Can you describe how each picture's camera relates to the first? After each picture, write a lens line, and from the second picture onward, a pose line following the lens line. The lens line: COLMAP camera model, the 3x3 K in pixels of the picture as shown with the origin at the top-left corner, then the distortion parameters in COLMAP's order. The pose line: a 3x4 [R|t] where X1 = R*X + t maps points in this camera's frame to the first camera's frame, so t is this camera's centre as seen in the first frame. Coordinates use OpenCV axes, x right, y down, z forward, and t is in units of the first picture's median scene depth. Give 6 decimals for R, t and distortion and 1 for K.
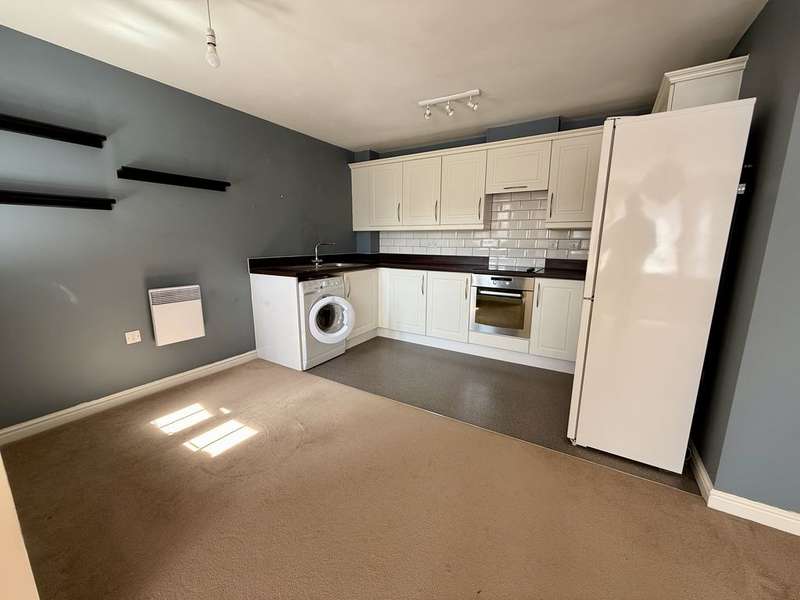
lens RADIAL K [[322.4, 0, 400.0], [0, 322.4, 300.0], [0, 0, 1]] dist [0.000591, 0.000067]
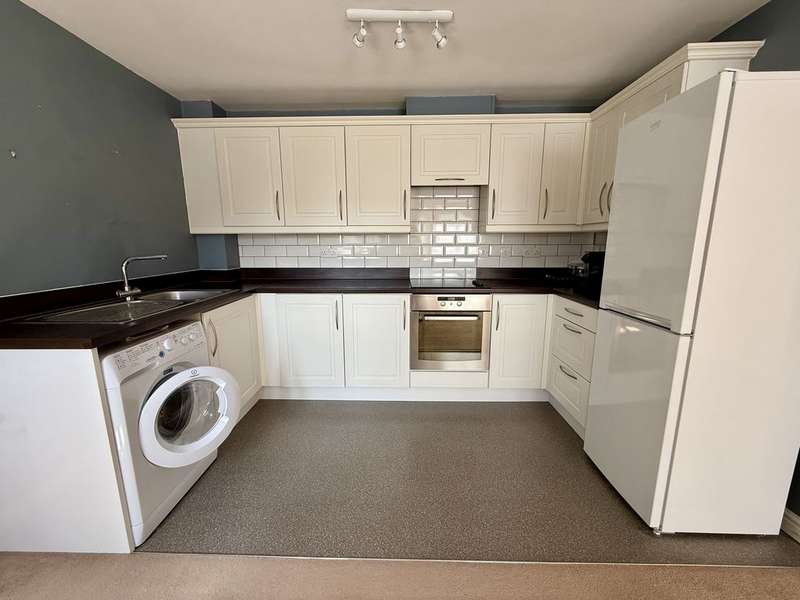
lens RADIAL K [[320.1, 0, 398.5], [0, 320.1, 302.0], [0, 0, 1]] dist [-0.001149, -0.000106]
pose [[0.865342, -0.099936, 0.491116, -0.155804], [0.100930, 0.994591, 0.024550, -0.085259], [-0.490913, 0.028324, 0.870748, 0.396536]]
